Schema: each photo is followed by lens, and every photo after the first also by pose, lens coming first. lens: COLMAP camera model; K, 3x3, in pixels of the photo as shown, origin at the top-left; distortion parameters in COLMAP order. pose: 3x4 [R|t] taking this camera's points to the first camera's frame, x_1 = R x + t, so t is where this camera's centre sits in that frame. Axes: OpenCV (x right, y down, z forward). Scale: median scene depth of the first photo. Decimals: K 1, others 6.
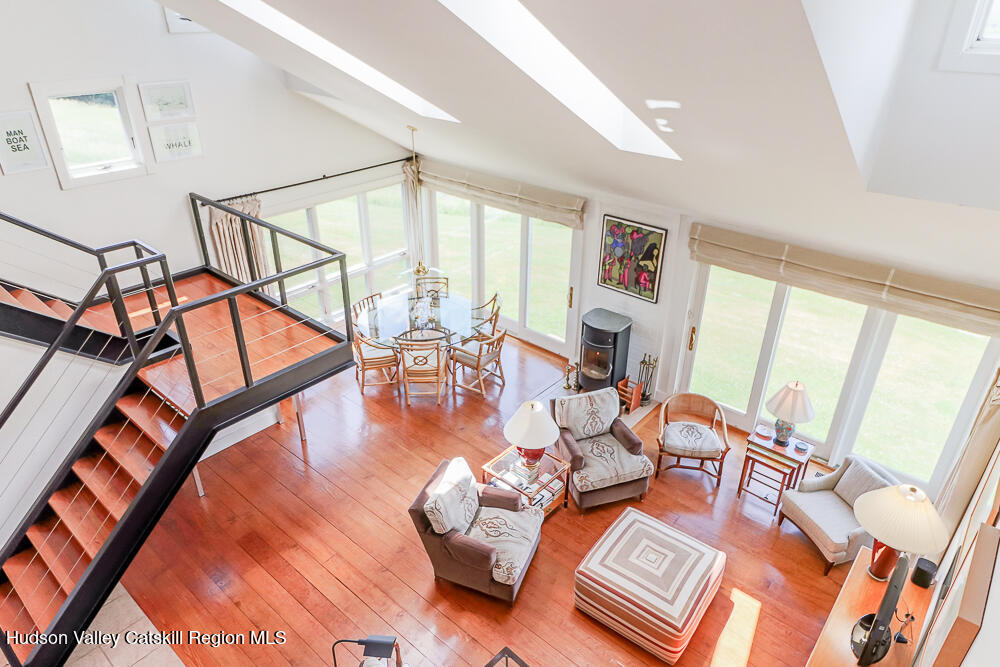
lens RADIAL K [[641.6, 0, 500.0], [0, 641.6, 333.5], [0, 0, 1]] dist [0.017618, -0.000379]
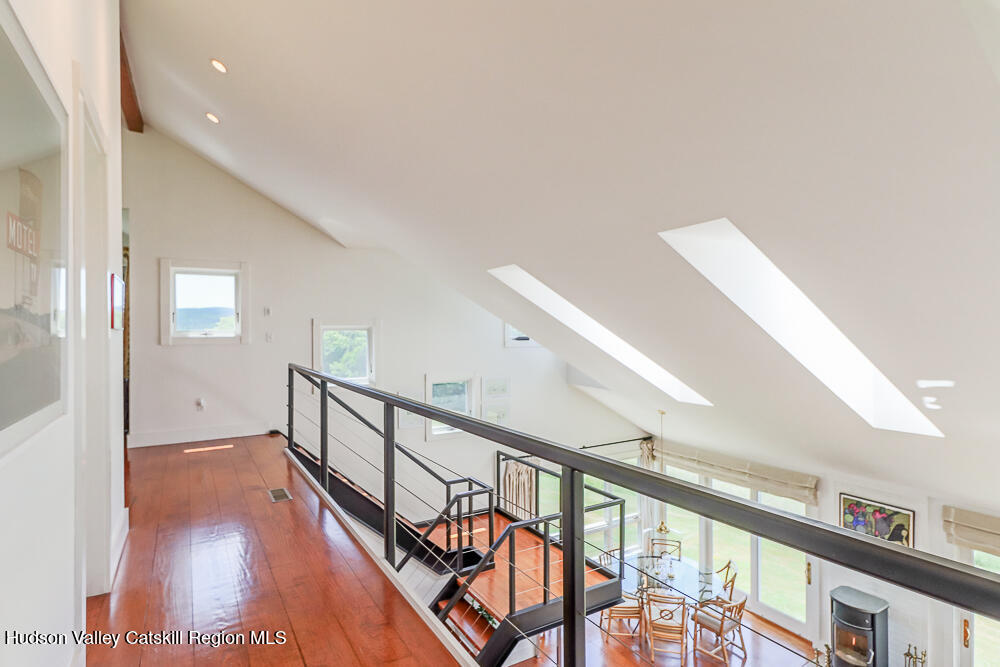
lens RADIAL K [[525.1, 0, 500.0], [0, 525.1, 333.5], [0, 0, 1]] dist [0.026543, -0.015988]
pose [[0.948312, -0.014080, -0.317027, -0.101018], [-0.135745, 0.885005, -0.445354, 0.058689], [0.286841, 0.465369, 0.837349, -0.063420]]
